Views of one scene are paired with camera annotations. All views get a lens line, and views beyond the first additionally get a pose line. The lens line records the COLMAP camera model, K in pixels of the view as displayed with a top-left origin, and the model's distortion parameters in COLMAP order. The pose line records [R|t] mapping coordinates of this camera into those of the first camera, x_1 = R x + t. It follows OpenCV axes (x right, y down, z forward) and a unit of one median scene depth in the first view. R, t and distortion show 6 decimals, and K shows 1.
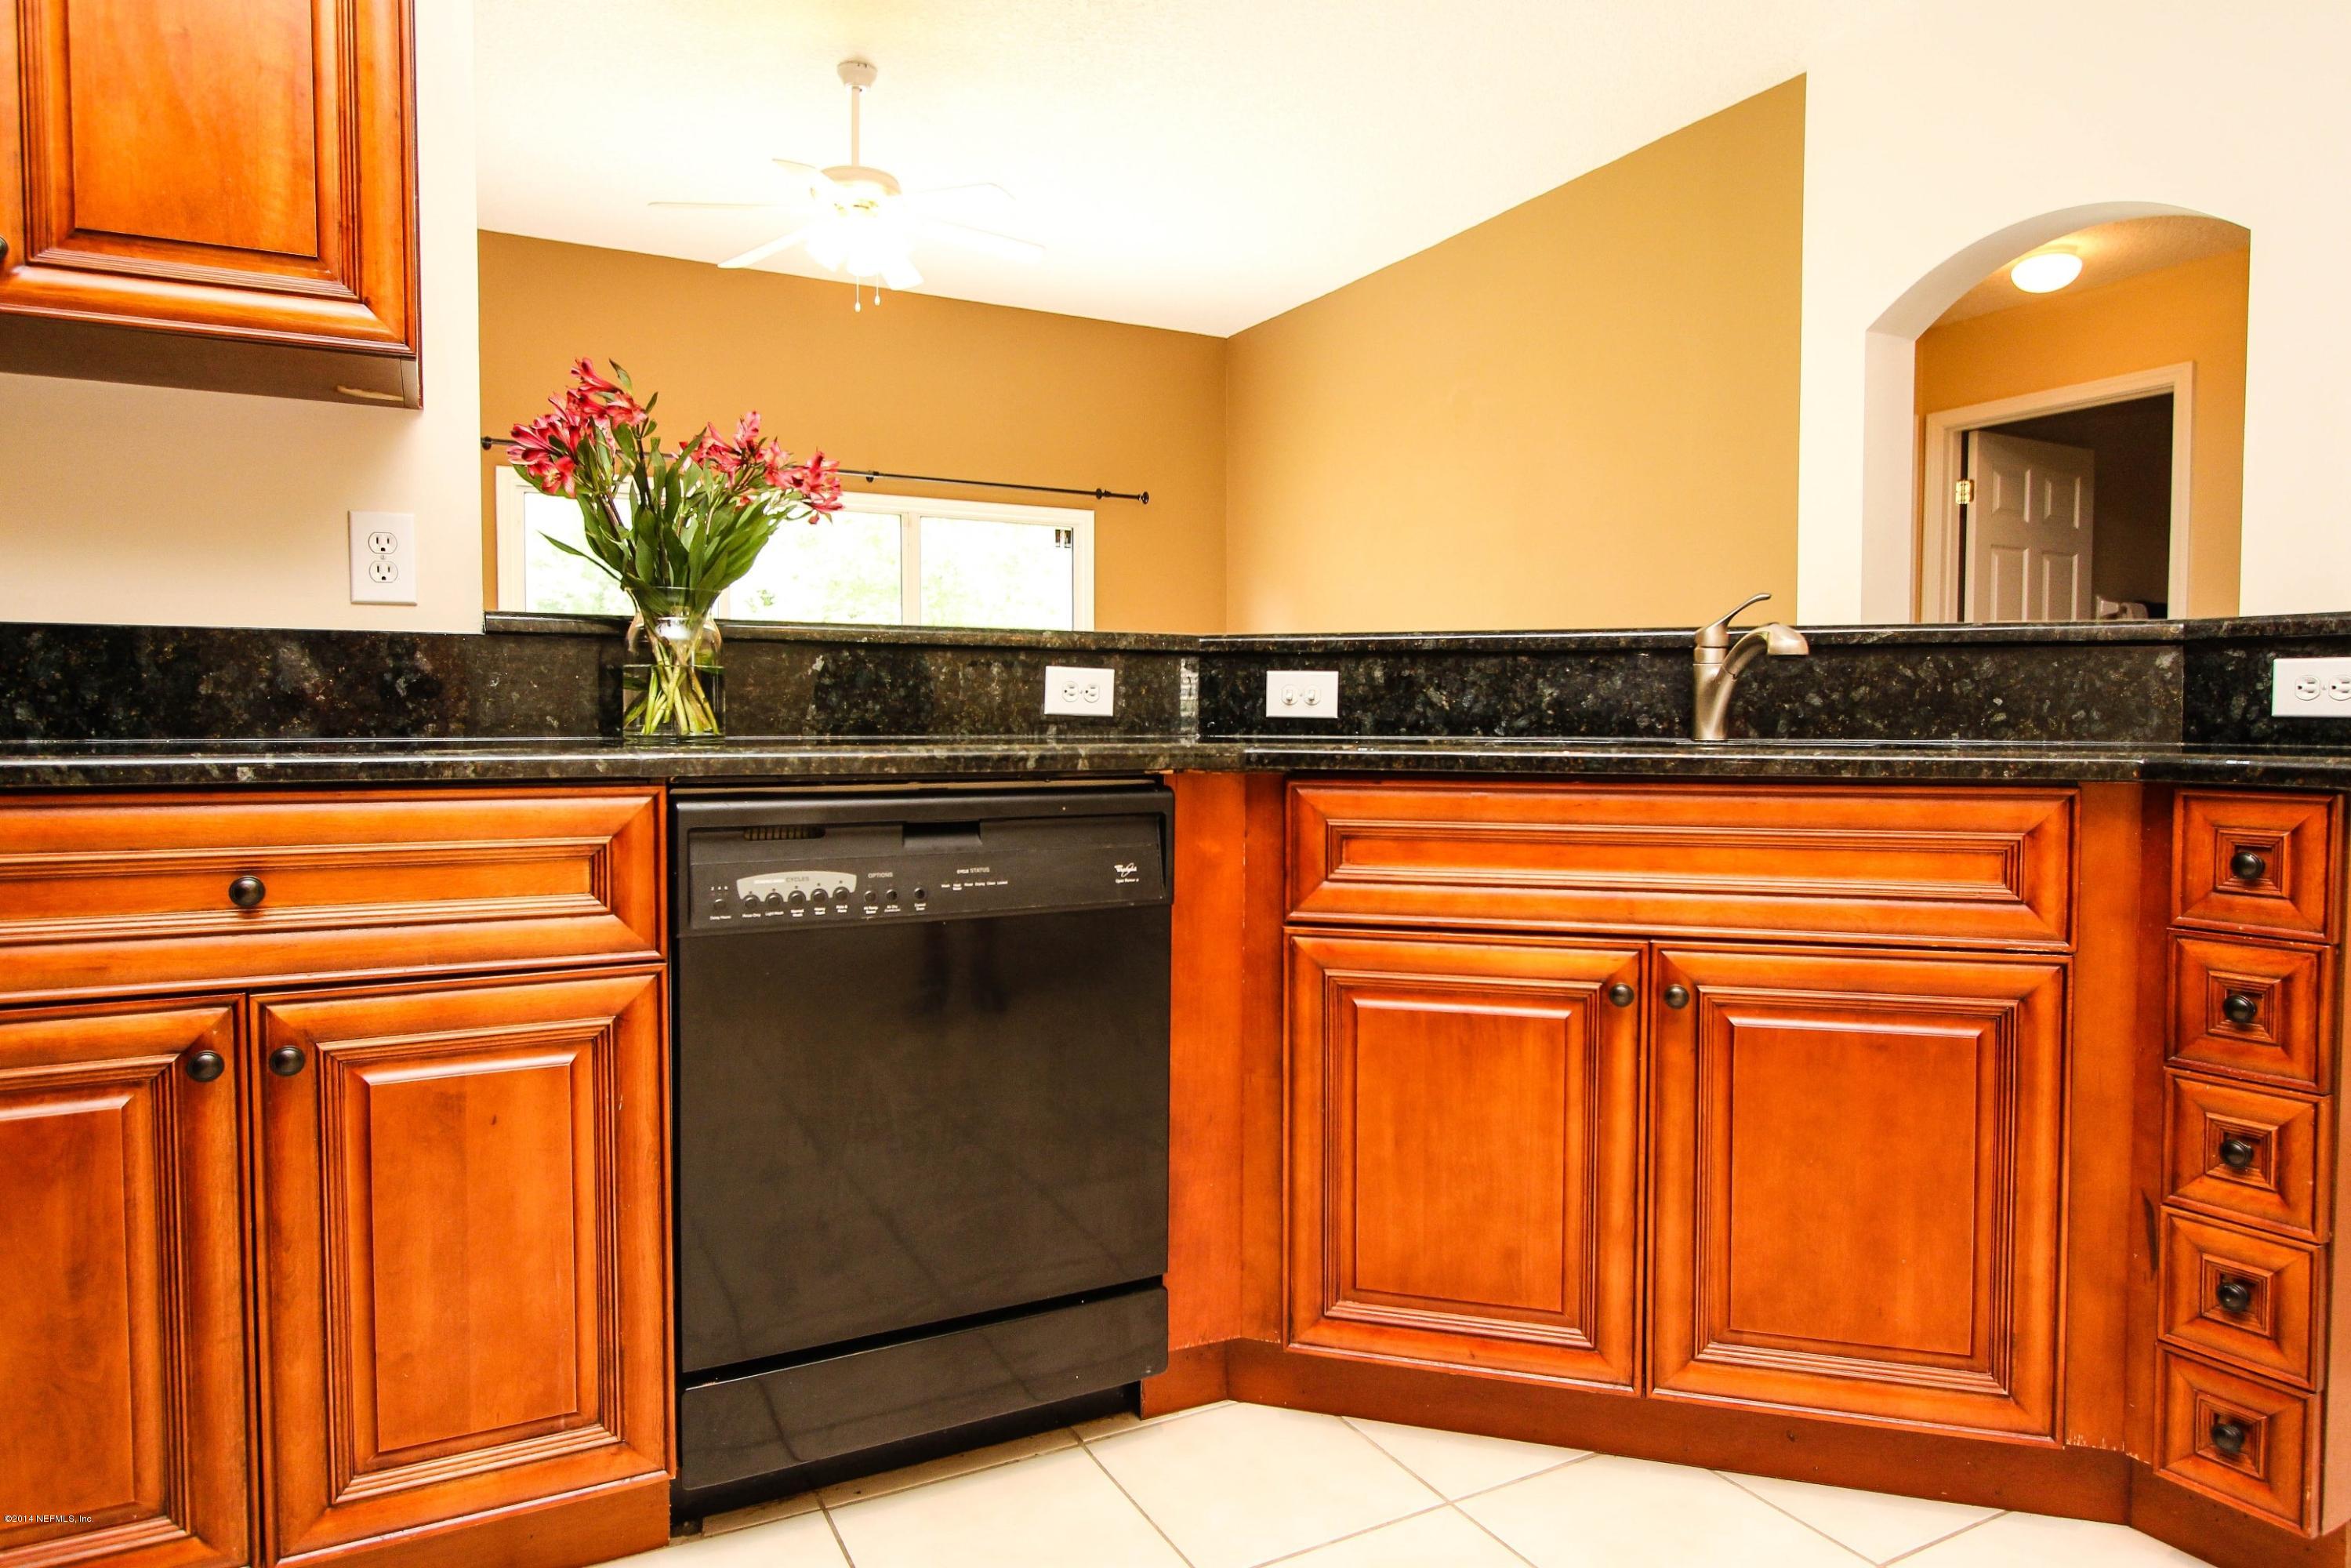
lens RADIAL K [[1435.8, 0, 1188.9], [0, 1435.8, 771.5], [0, 0, 1]] dist [-0.007159, -0.001031]
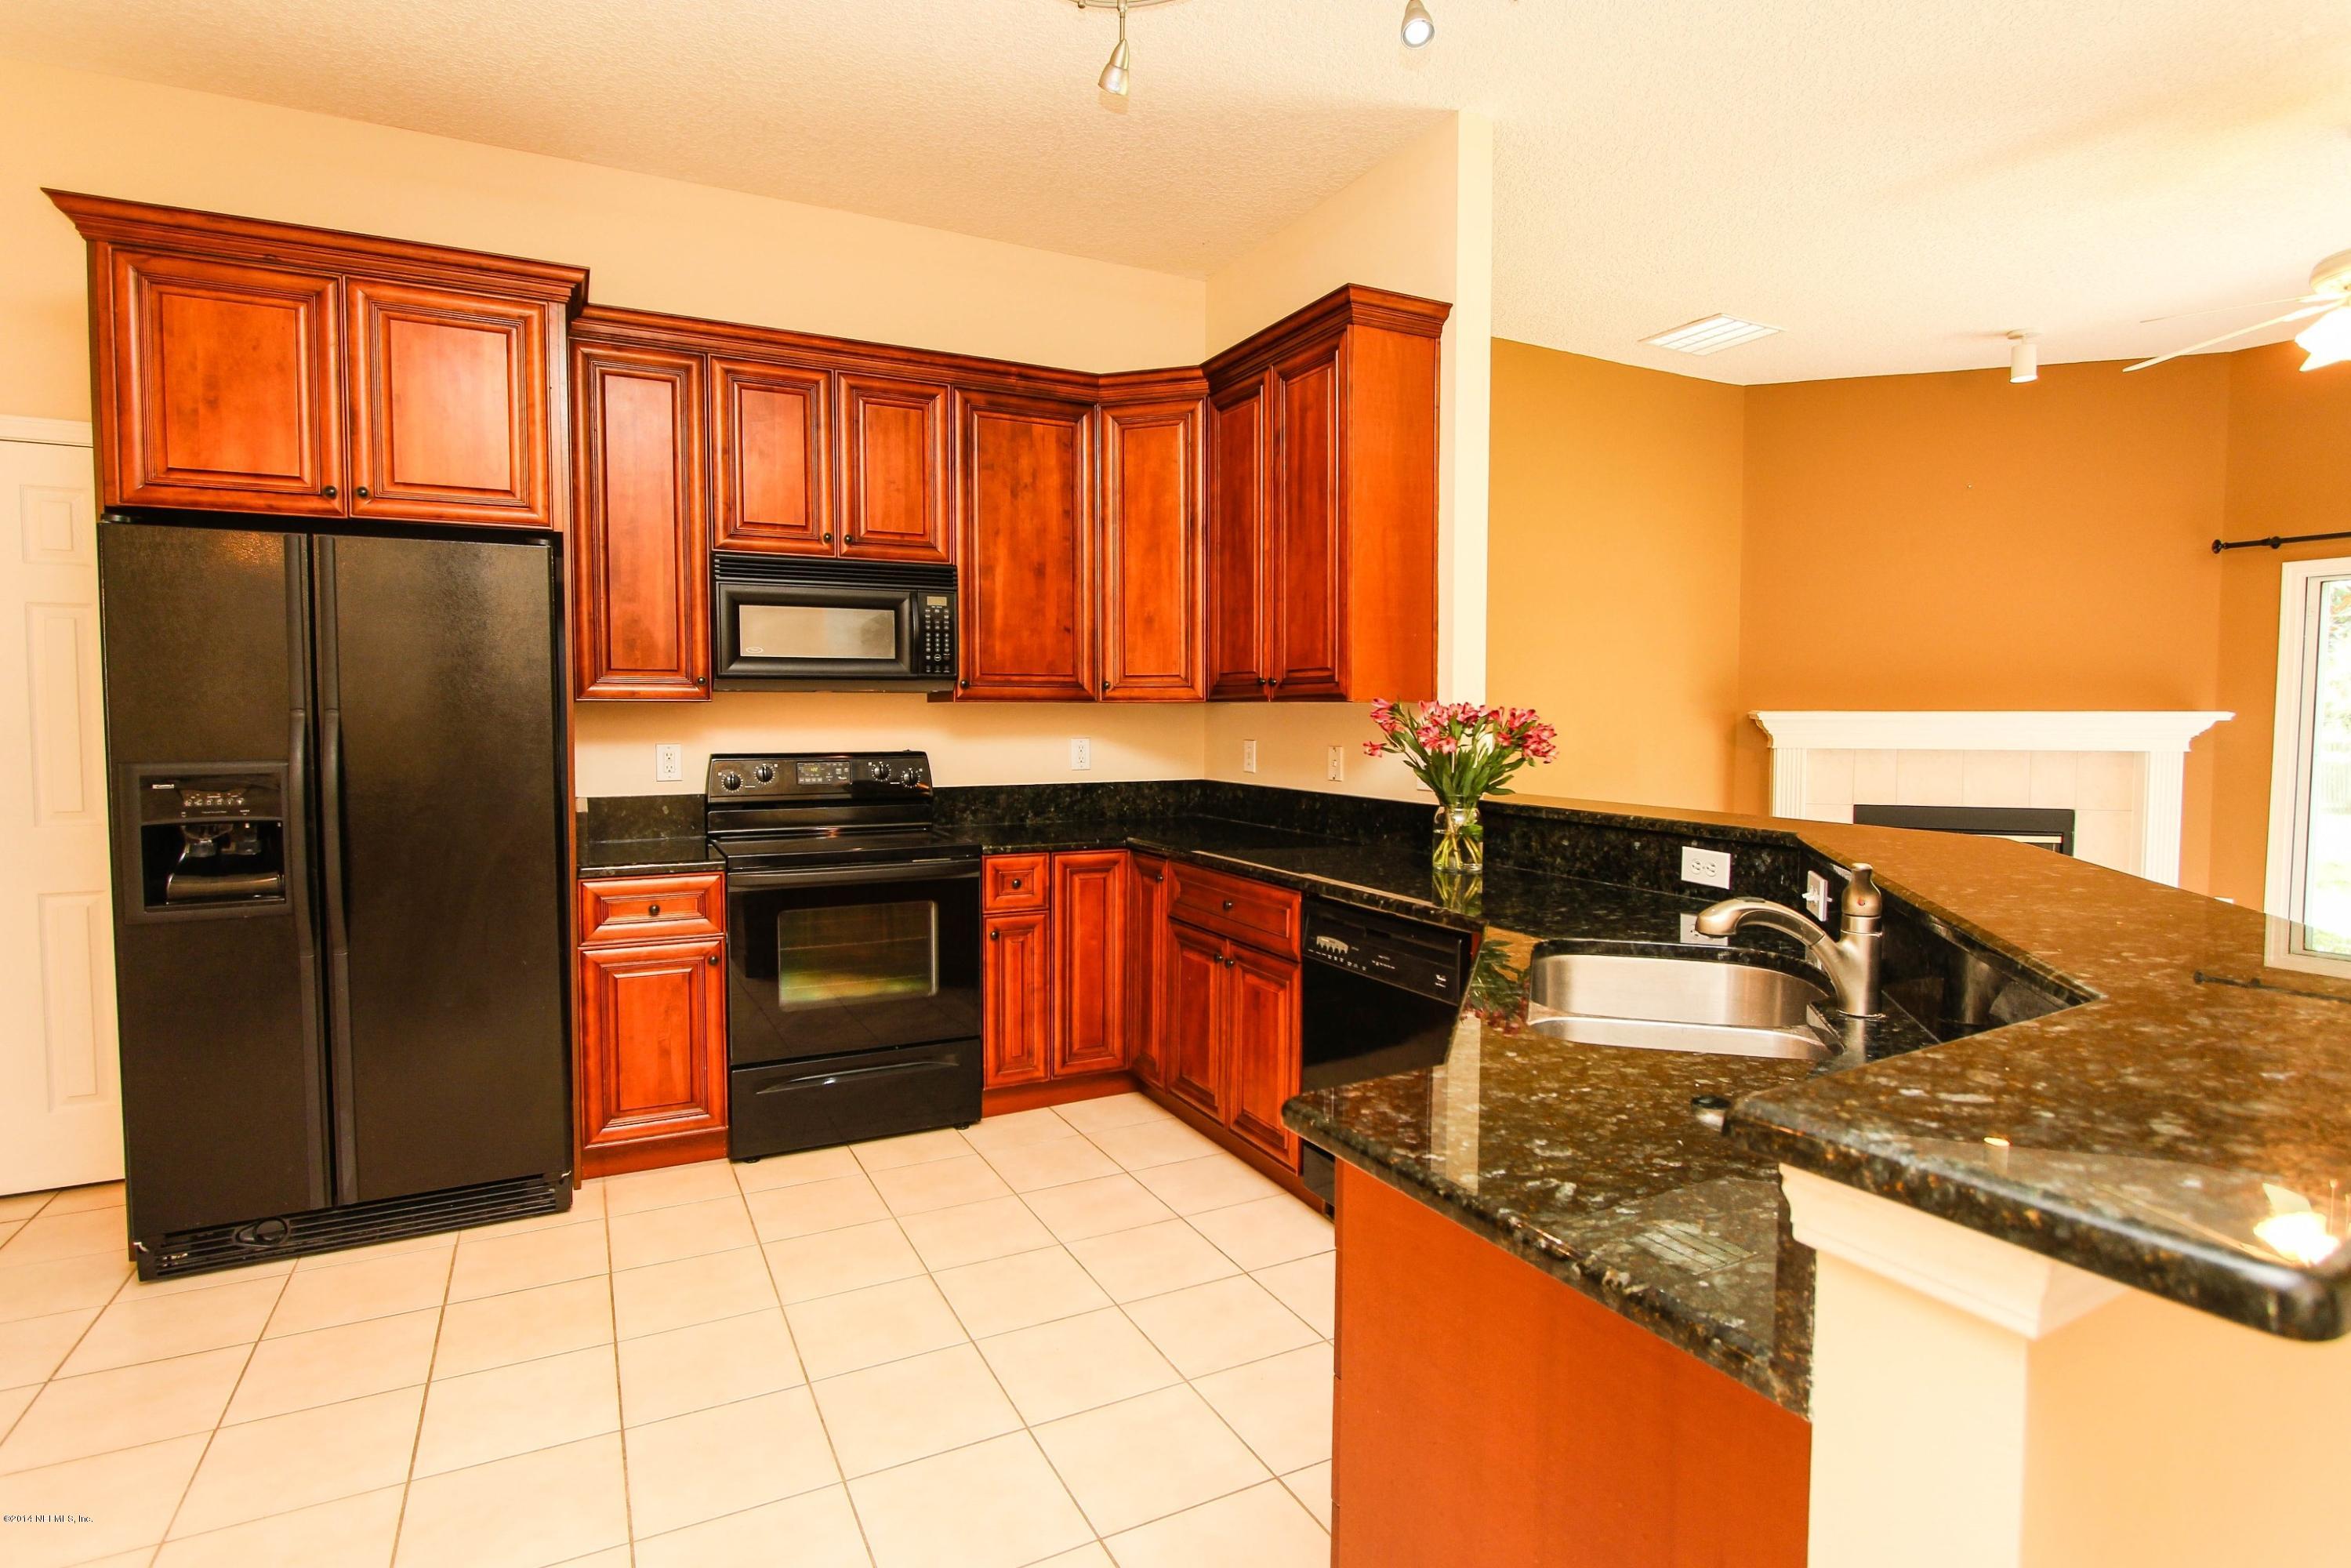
lens RADIAL K [[1184.7, 0, 1179.9], [0, 1184.7, 768.8], [0, 0, 1]] dist [-0.020767, -0.000113]
pose [[-0.020160, 0.049034, -0.998594, 1.376861], [-0.040648, 0.997931, 0.049822, -0.243430], [0.998970, 0.041596, -0.018126, 0.698593]]
